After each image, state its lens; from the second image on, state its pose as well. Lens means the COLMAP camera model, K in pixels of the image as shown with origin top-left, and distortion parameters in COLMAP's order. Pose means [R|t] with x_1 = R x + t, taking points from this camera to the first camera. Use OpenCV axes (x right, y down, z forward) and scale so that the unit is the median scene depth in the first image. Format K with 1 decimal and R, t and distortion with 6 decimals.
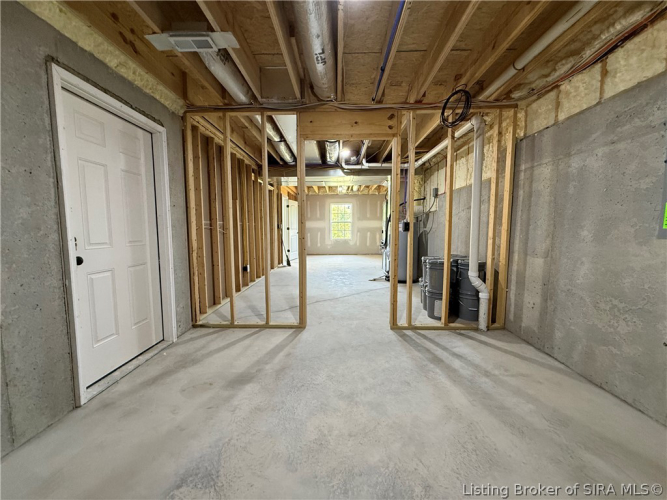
lens RADIAL K [[265.5, 0, 332.6], [0, 265.5, 250.0], [0, 0, 1]] dist [0.000109, 0.000025]
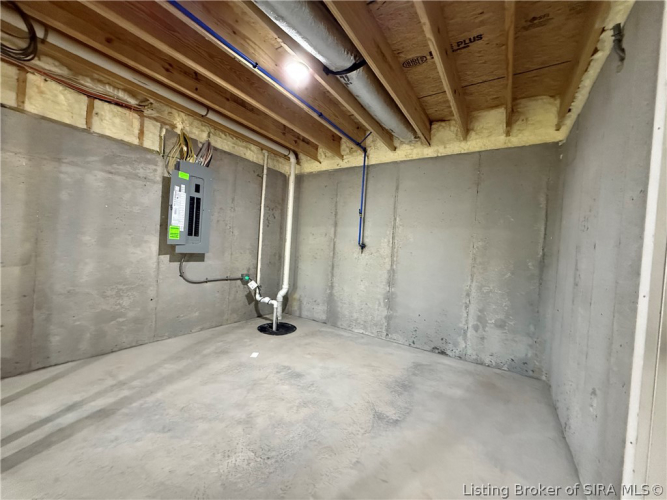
lens RADIAL K [[265.5, 0, 331.3], [0, 265.5, 249.3], [0, 0, 1]] dist [0.000109, 0.000025]
pose [[-0.845789, -0.057972, 0.530359, -0.585807], [-0.015479, 0.996327, 0.084221, -0.129742], [-0.533294, 0.063023, -0.843579, 1.412340]]
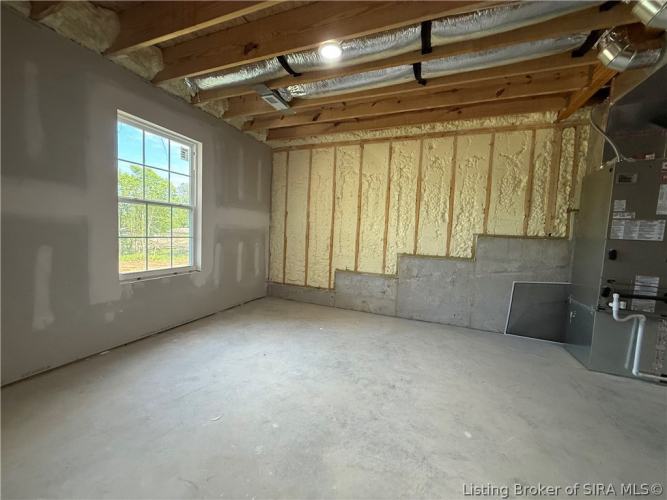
lens RADIAL K [[265.5, 0, 331.0], [0, 265.5, 249.9], [0, 0, 1]] dist [0.000109, 0.000025]
pose [[0.355945, -0.040253, 0.933640, -0.579731], [0.038878, 0.998845, 0.028242, -0.241941], [-0.933698, 0.026245, 0.357099, 2.974419]]
